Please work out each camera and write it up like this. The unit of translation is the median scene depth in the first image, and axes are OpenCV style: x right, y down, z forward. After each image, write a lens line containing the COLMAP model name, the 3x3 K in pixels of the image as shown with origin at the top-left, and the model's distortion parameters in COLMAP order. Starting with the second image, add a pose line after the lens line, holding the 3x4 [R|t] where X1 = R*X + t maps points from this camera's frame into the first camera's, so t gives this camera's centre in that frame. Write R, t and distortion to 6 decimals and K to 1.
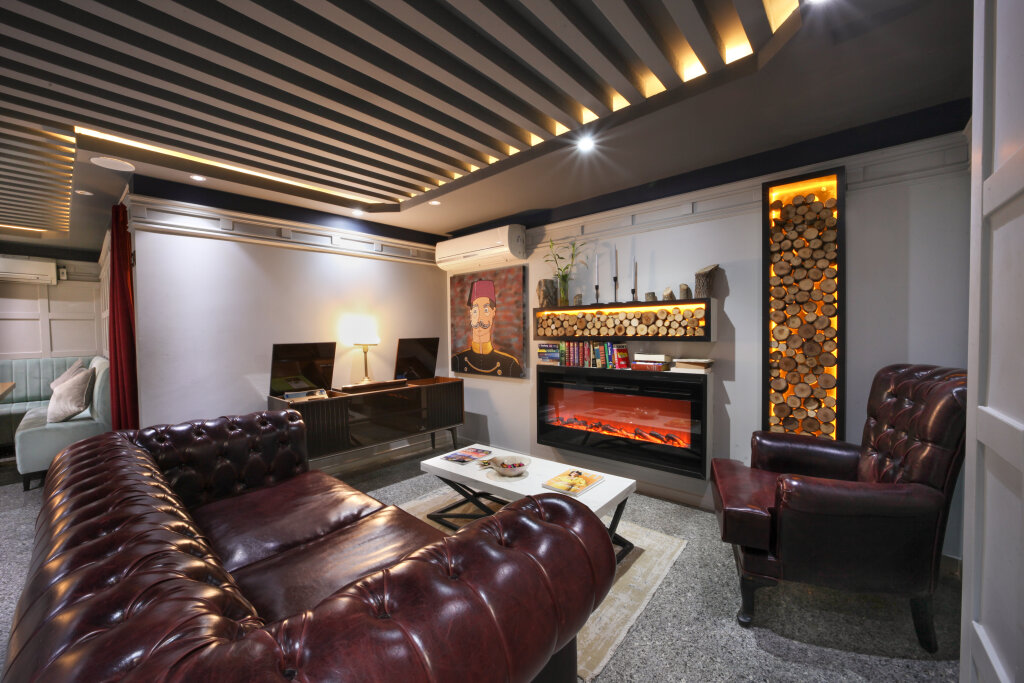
lens RADIAL K [[389.5, 0, 530.9], [0, 389.5, 344.7], [0, 0, 1]] dist [-0.007863, 0.000157]
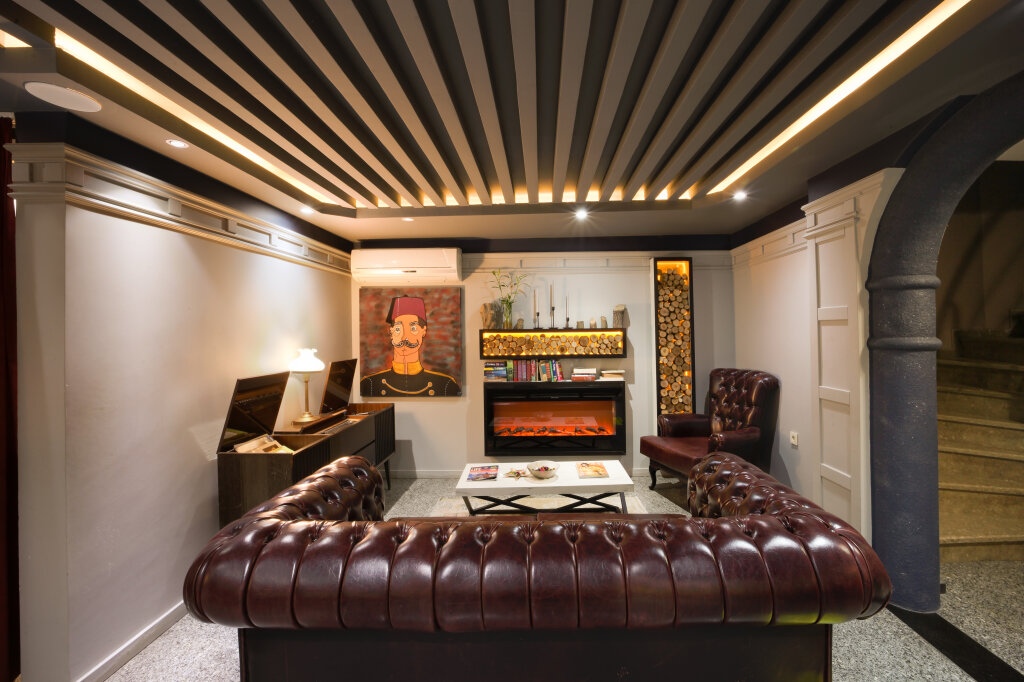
lens RADIAL K [[409.4, 0, 547.7], [0, 409.4, 336.5], [0, 0, 1]] dist [-0.018727, 0.000096]
pose [[0.750469, 0.003332, 0.660897, -0.632164], [0.017470, 0.999538, -0.024877, -0.046077], [-0.660674, 0.030215, 0.750064, 0.036501]]
